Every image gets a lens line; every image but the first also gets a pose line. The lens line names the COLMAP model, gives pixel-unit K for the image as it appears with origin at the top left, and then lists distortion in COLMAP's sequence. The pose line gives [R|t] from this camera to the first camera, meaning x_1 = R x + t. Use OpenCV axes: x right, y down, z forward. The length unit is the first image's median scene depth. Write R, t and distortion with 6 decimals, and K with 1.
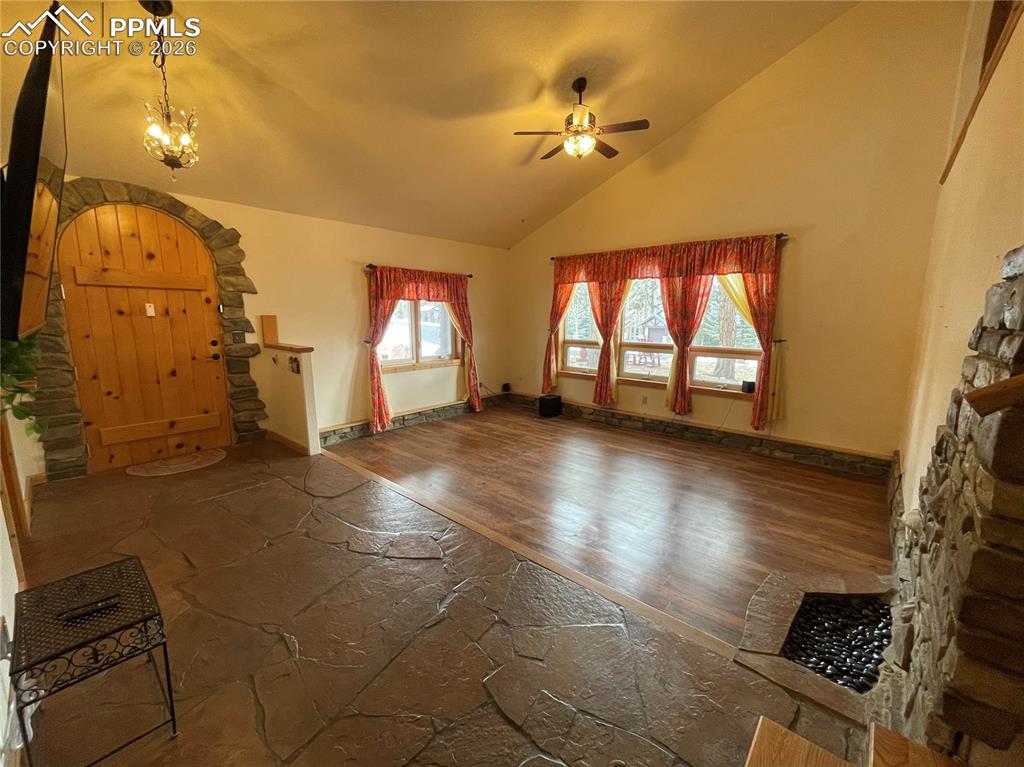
lens RADIAL K [[415.5, 0, 512.9], [0, 415.5, 381.0], [0, 0, 1]] dist [-0.006212, 0.001953]
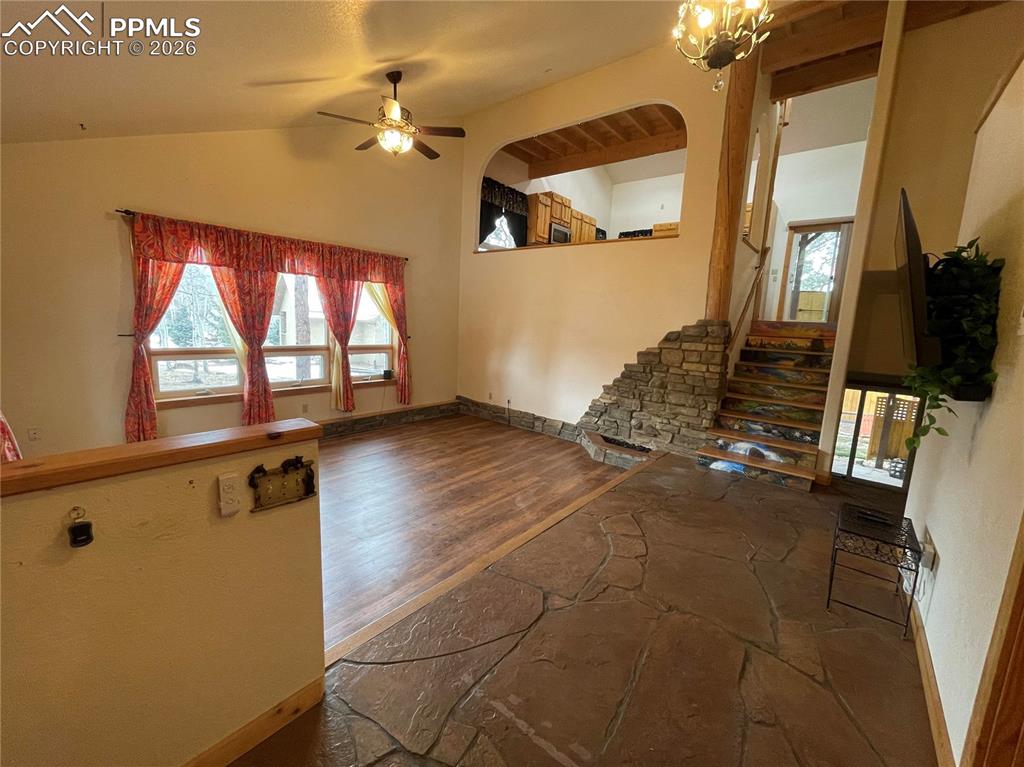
lens RADIAL K [[415.5, 0, 511.5], [0, 415.5, 381.8], [0, 0, 1]] dist [-0.006212, 0.001953]
pose [[-0.038577, -0.155072, 0.987150, -0.664247], [0.116708, 0.980425, 0.158576, -0.115856], [-0.992417, 0.121326, -0.019724, 0.635921]]
